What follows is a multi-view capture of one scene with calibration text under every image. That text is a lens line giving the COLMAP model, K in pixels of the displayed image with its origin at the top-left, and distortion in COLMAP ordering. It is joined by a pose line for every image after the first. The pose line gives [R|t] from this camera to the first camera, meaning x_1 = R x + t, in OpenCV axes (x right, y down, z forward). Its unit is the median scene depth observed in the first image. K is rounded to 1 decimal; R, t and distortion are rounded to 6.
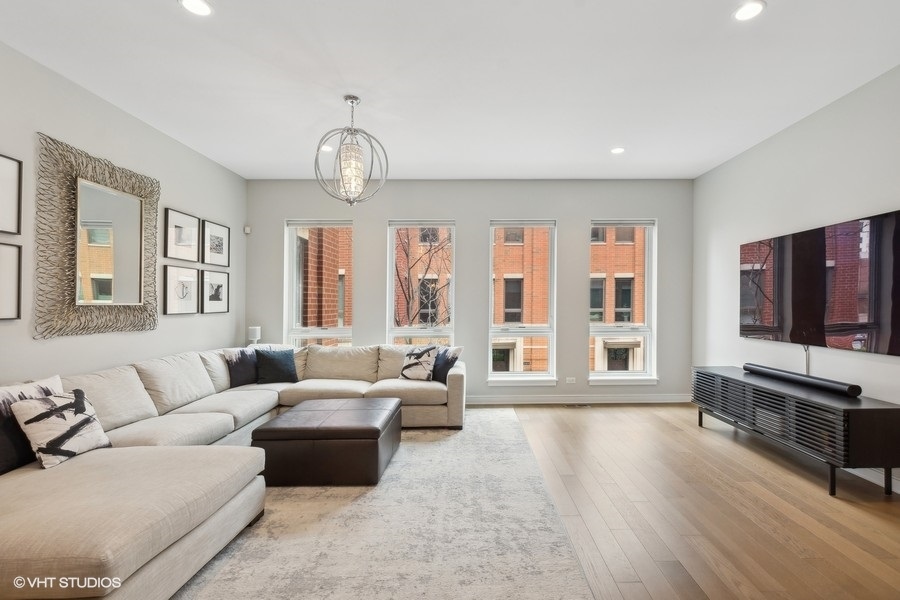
lens RADIAL K [[402.0, 0, 472.6], [0, 402.0, 309.1], [0, 0, 1]] dist [0.000936, 0.000751]
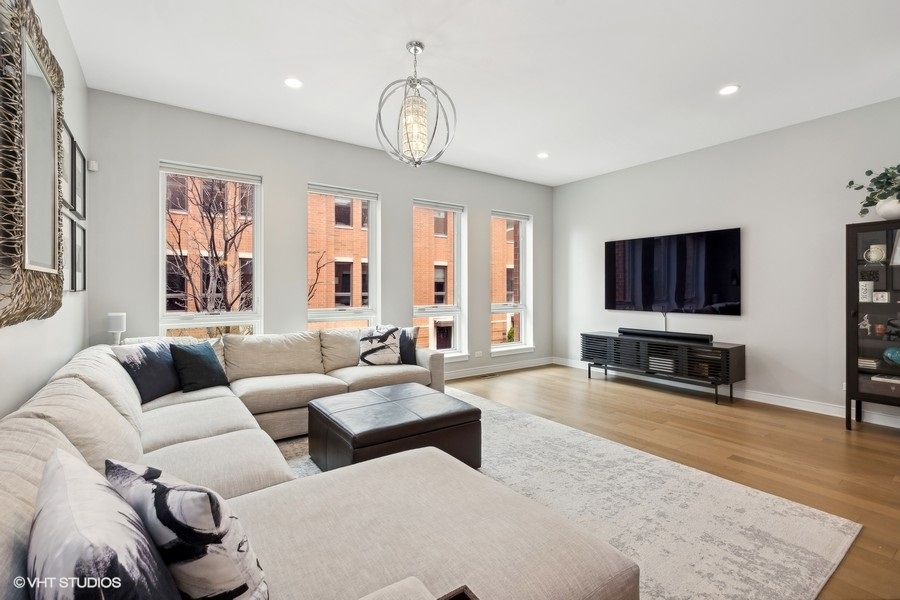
lens RADIAL K [[402.0, 0, 450.2], [0, 402.0, 295.4], [0, 0, 1]] dist [0.000936, 0.000751]
pose [[0.830140, -0.003581, 0.557543, -0.524132], [0.001602, 0.999991, 0.004037, 0.014949], [-0.557552, -0.002458, 0.830138, 0.157373]]
